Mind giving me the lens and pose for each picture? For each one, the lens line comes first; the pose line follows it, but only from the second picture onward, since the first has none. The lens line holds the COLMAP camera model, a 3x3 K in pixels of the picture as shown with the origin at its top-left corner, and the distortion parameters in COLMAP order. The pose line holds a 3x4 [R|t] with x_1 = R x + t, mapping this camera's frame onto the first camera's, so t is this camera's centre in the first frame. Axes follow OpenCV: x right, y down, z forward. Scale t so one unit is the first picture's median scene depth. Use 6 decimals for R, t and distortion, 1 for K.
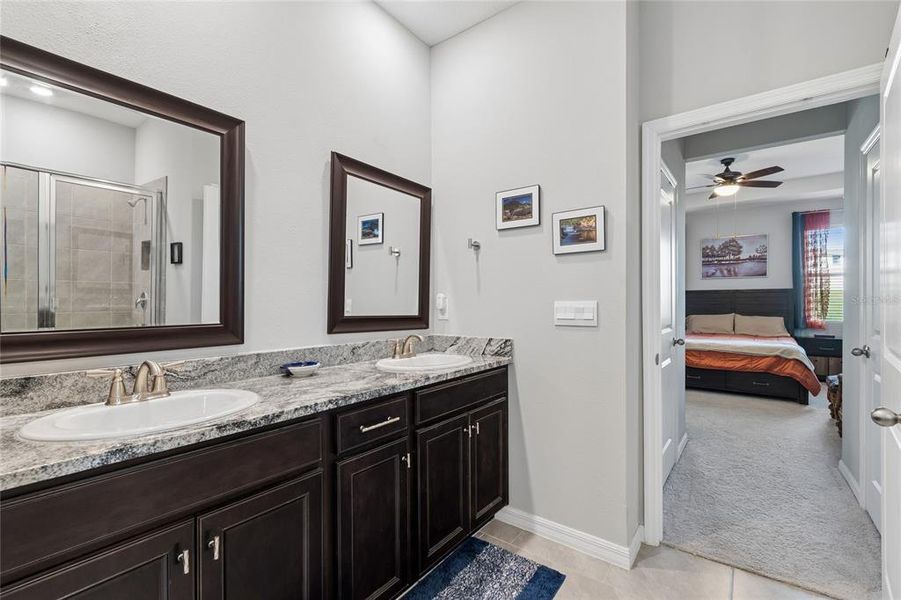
lens RADIAL K [[392.3, 0, 451.6], [0, 392.3, 301.1], [0, 0, 1]] dist [0.002195, 0.000635]
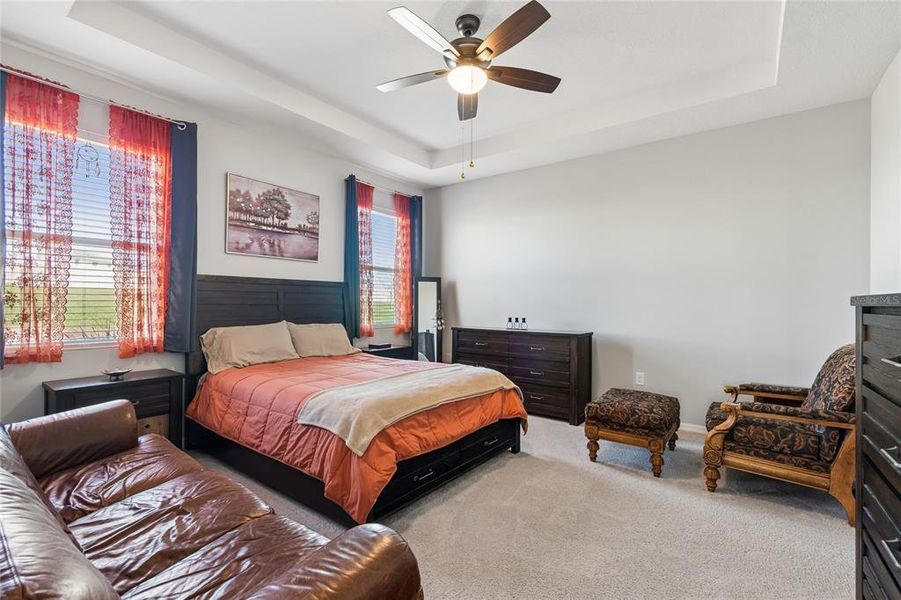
lens RADIAL K [[392.3, 0, 452.1], [0, 392.3, 301.7], [0, 0, 1]] dist [0.002195, 0.000635]
pose [[-0.018856, 0.003665, 0.999815, 0.146811], [-0.006659, 0.999971, -0.003791, 0.004327], [-0.999800, -0.006730, -0.018831, 0.764632]]
